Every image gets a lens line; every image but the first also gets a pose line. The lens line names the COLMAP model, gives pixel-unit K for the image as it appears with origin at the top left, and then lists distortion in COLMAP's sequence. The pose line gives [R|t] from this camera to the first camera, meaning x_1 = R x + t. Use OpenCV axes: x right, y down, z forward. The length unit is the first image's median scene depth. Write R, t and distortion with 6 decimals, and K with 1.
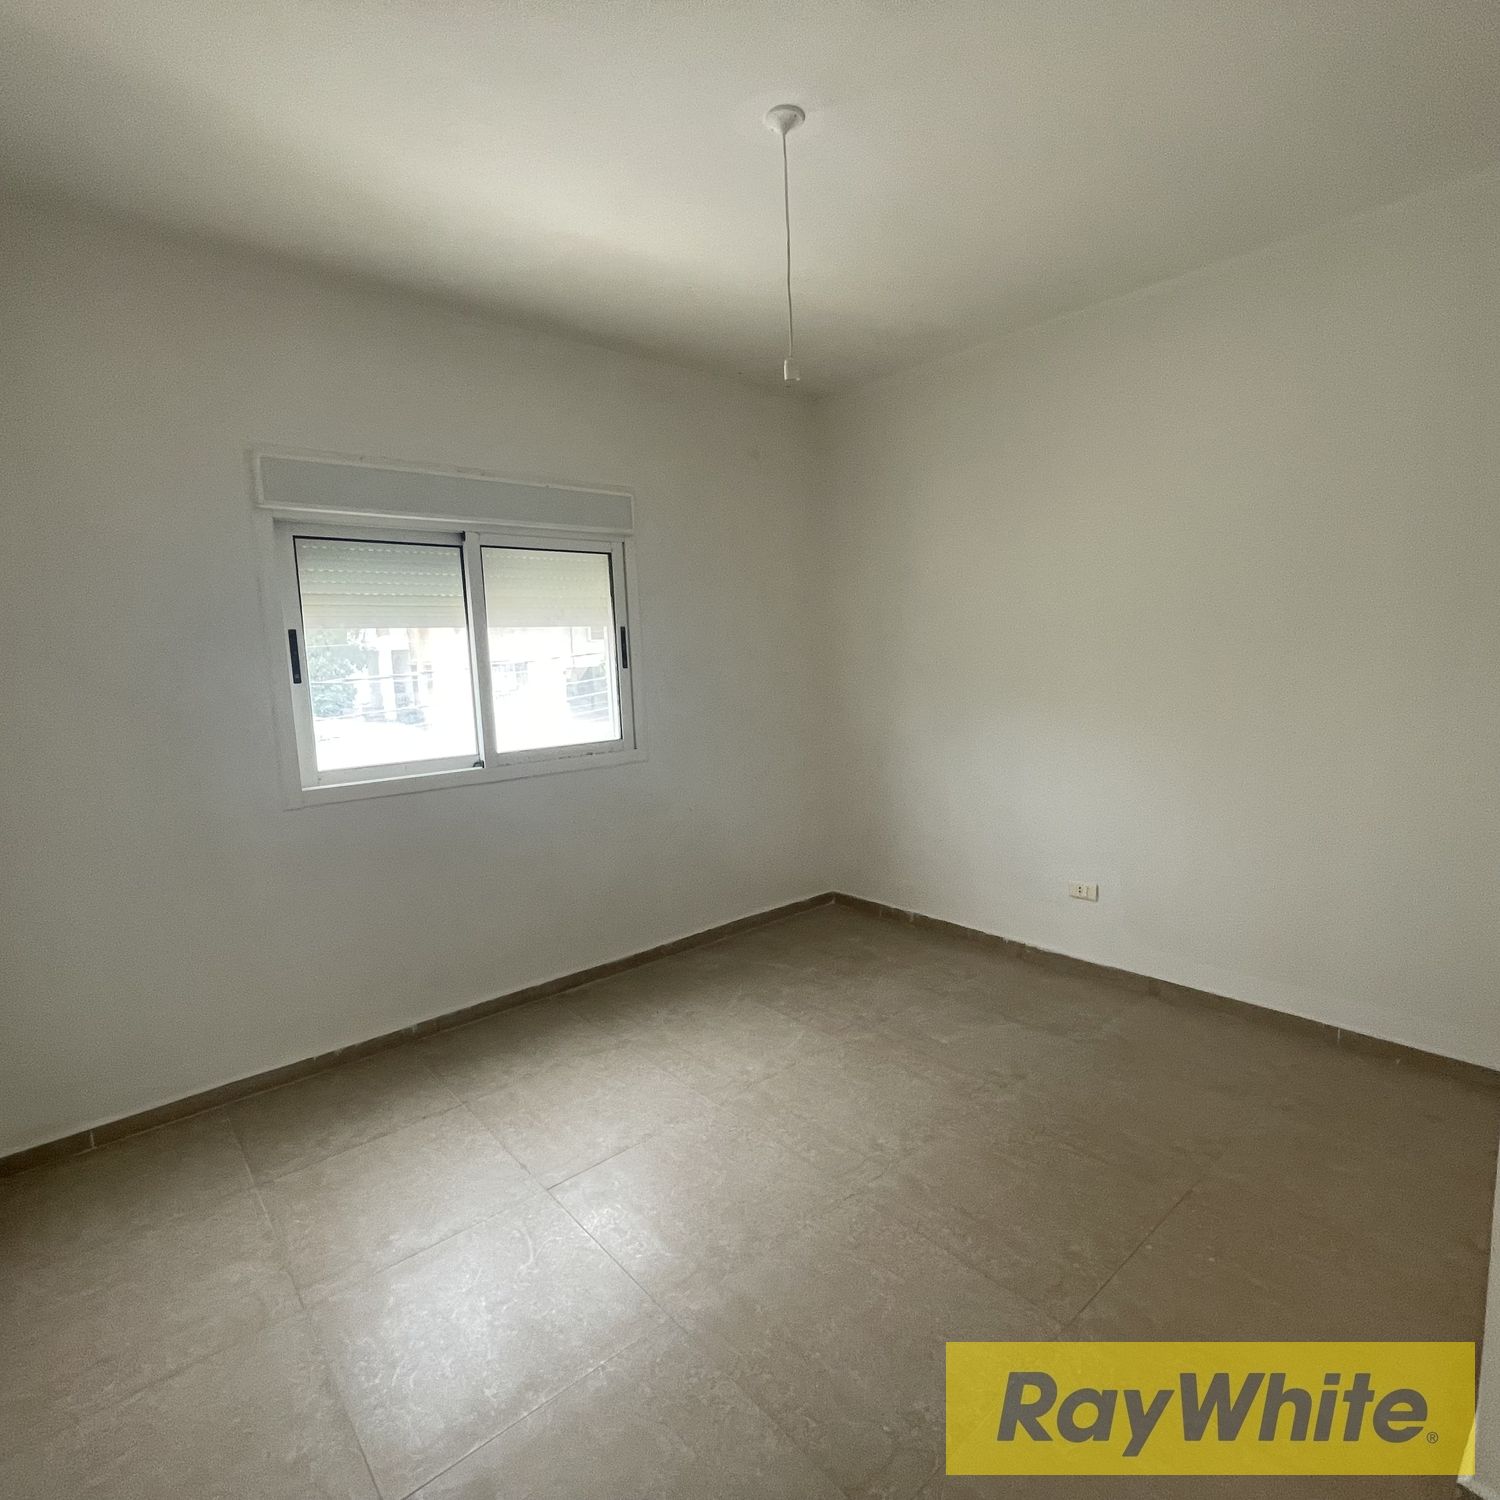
lens RADIAL K [[807.0, 0, 750.0], [0, 807.0, 750.0], [0, 0, 1]] dist [-0.002648, -0.000241]
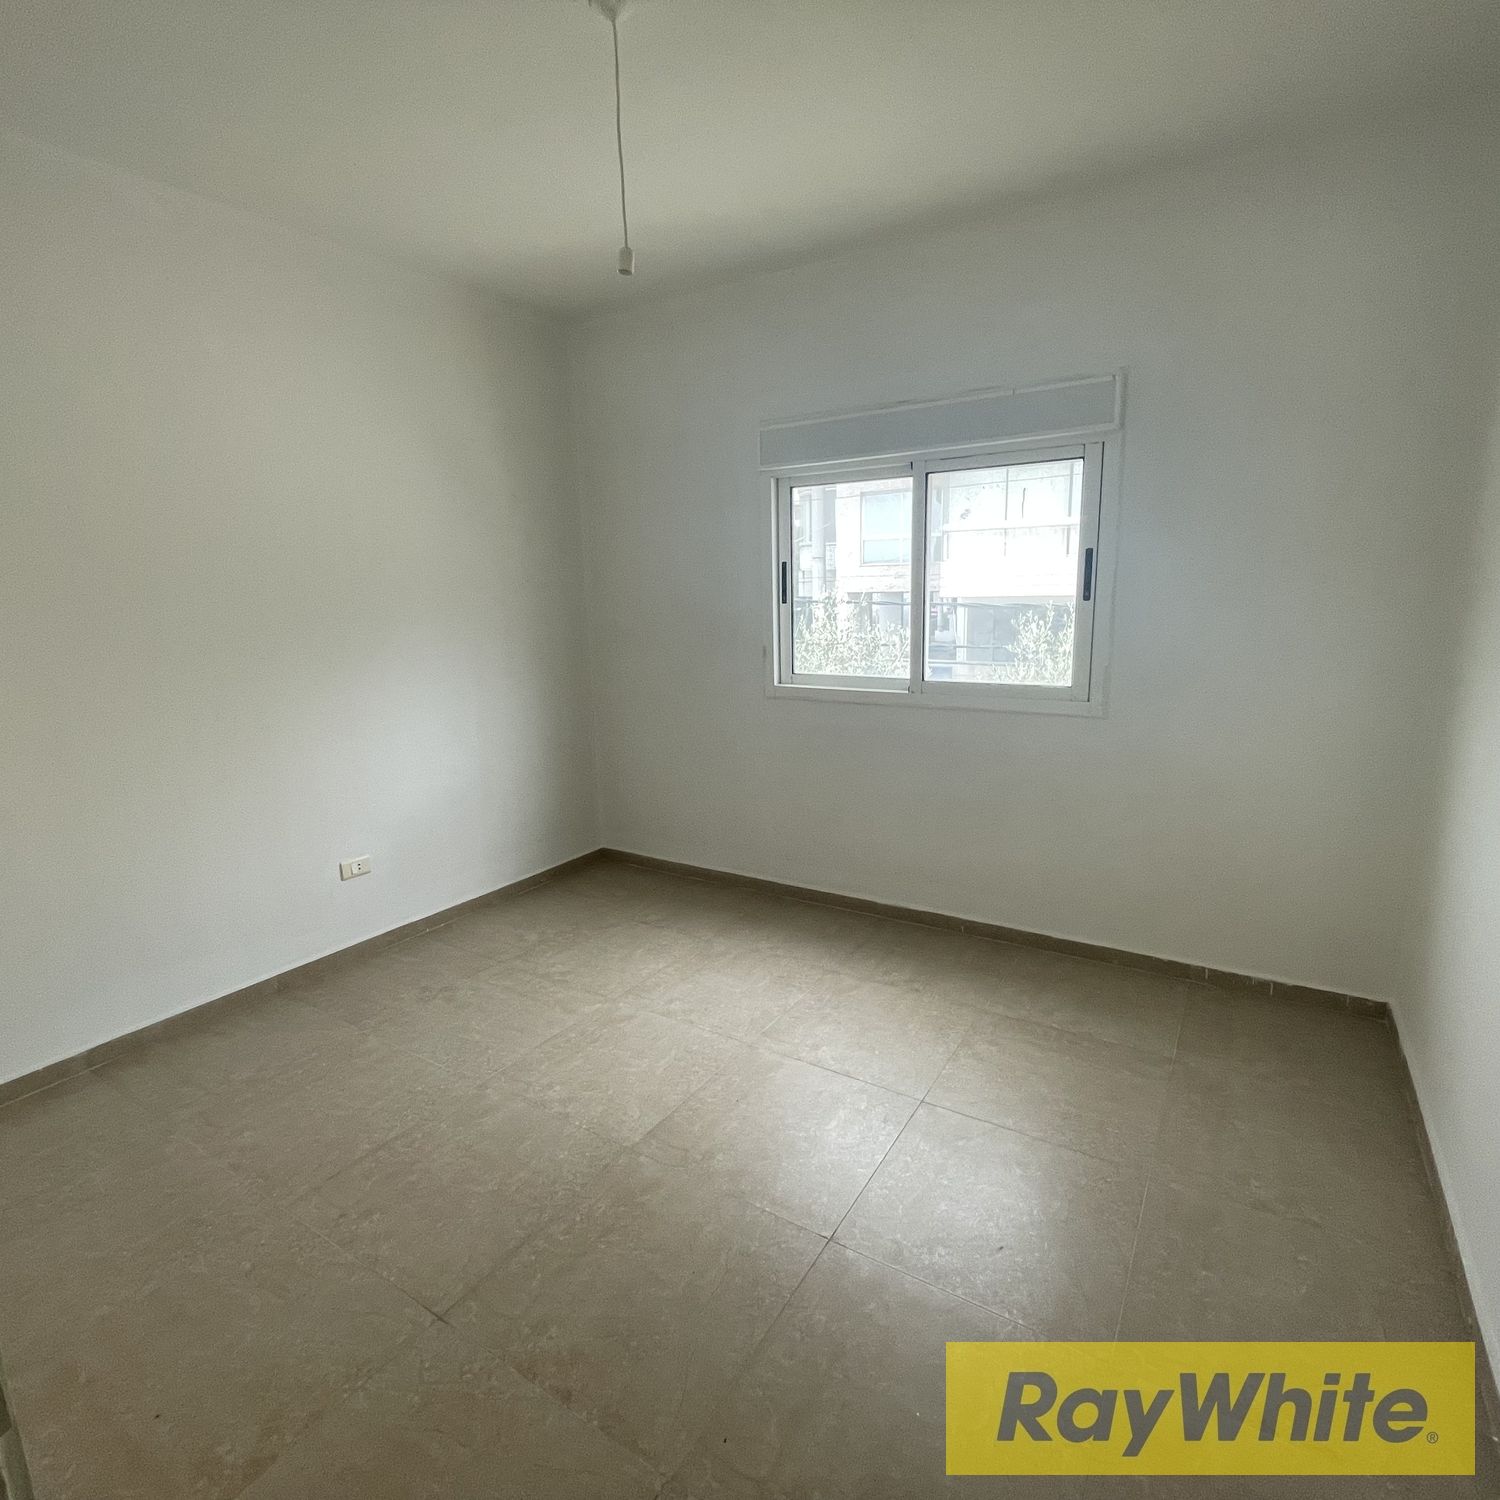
lens RADIAL K [[807.0, 0, 750.0], [0, 807.0, 750.0], [0, 0, 1]] dist [-0.002648, -0.000241]
pose [[0.296622, 0.213938, -0.930724, 0.615634], [-0.105016, 0.975981, 0.190872, -0.084813], [0.949203, 0.041124, 0.311964, 0.494577]]
